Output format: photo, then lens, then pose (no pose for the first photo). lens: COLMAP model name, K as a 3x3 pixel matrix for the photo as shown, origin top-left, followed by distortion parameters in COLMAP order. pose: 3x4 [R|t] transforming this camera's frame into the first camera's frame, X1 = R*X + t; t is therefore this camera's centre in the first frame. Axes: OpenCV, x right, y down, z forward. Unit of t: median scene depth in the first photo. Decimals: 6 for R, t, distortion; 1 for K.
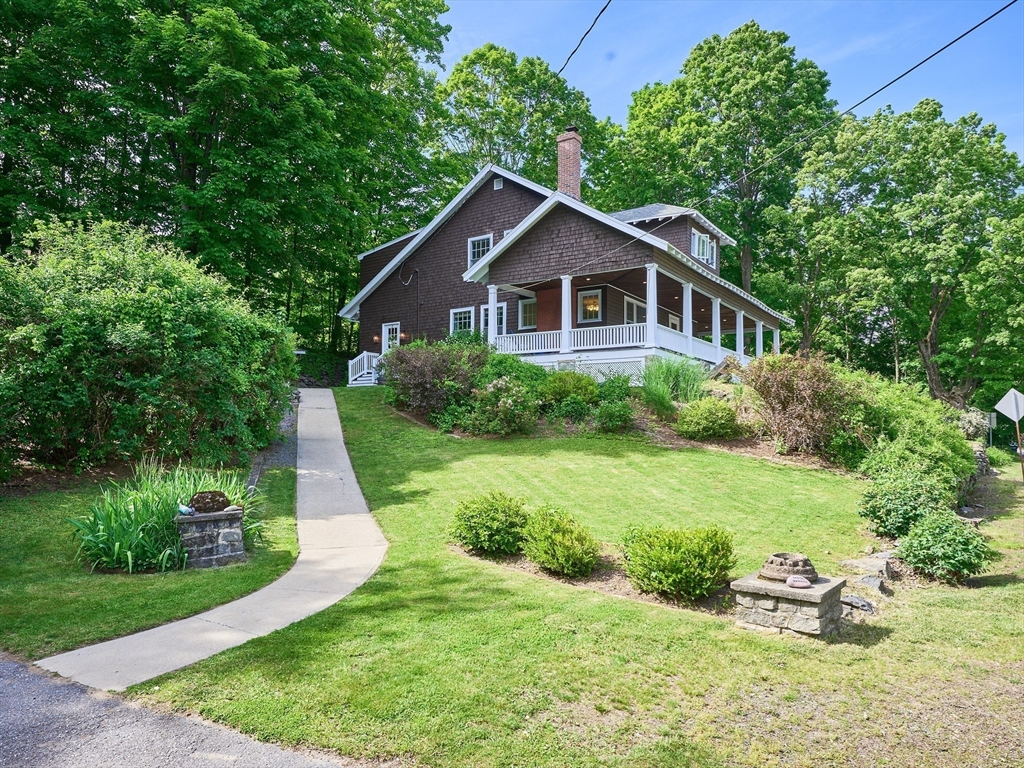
lens RADIAL K [[732.4, 0, 512.6], [0, 732.4, 435.8], [0, 0, 1]] dist [0.000920, -0.007722]
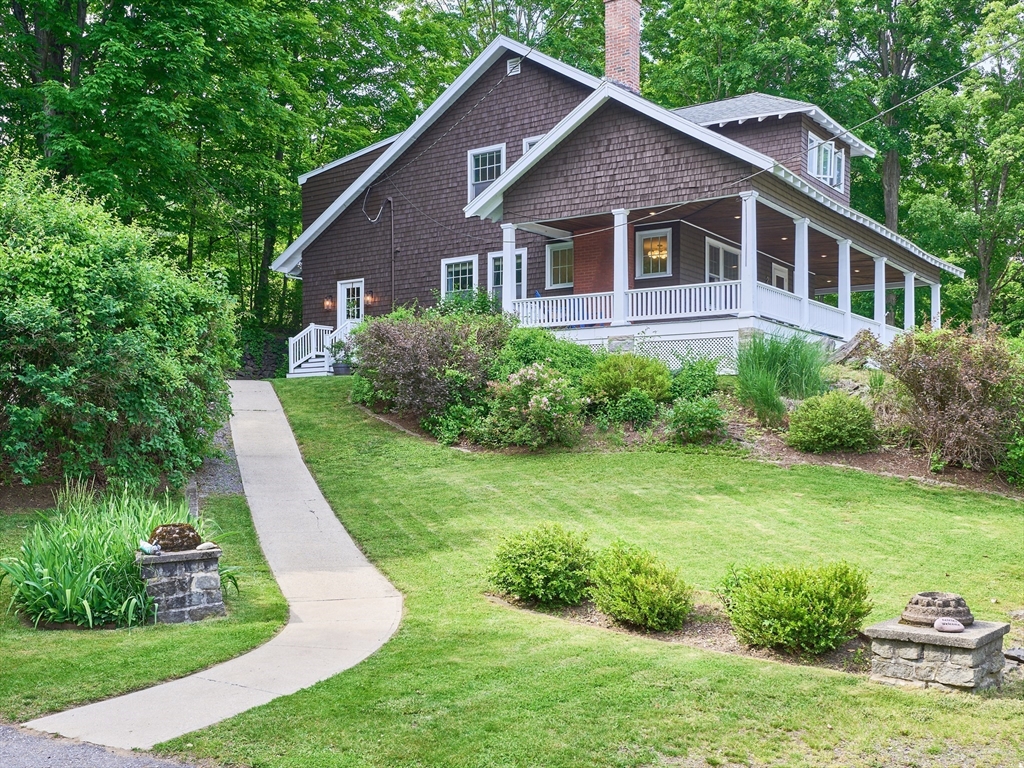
lens RADIAL K [[1168.0, 0, 495.5], [0, 1168.0, 511.8], [0, 0, 1]] dist [-0.001298, -0.006820]
pose [[0.999859, -0.005652, -0.015800, -0.035378], [0.006473, 0.998605, 0.052407, 0.001122], [0.015482, -0.052502, 0.998501, -0.113853]]
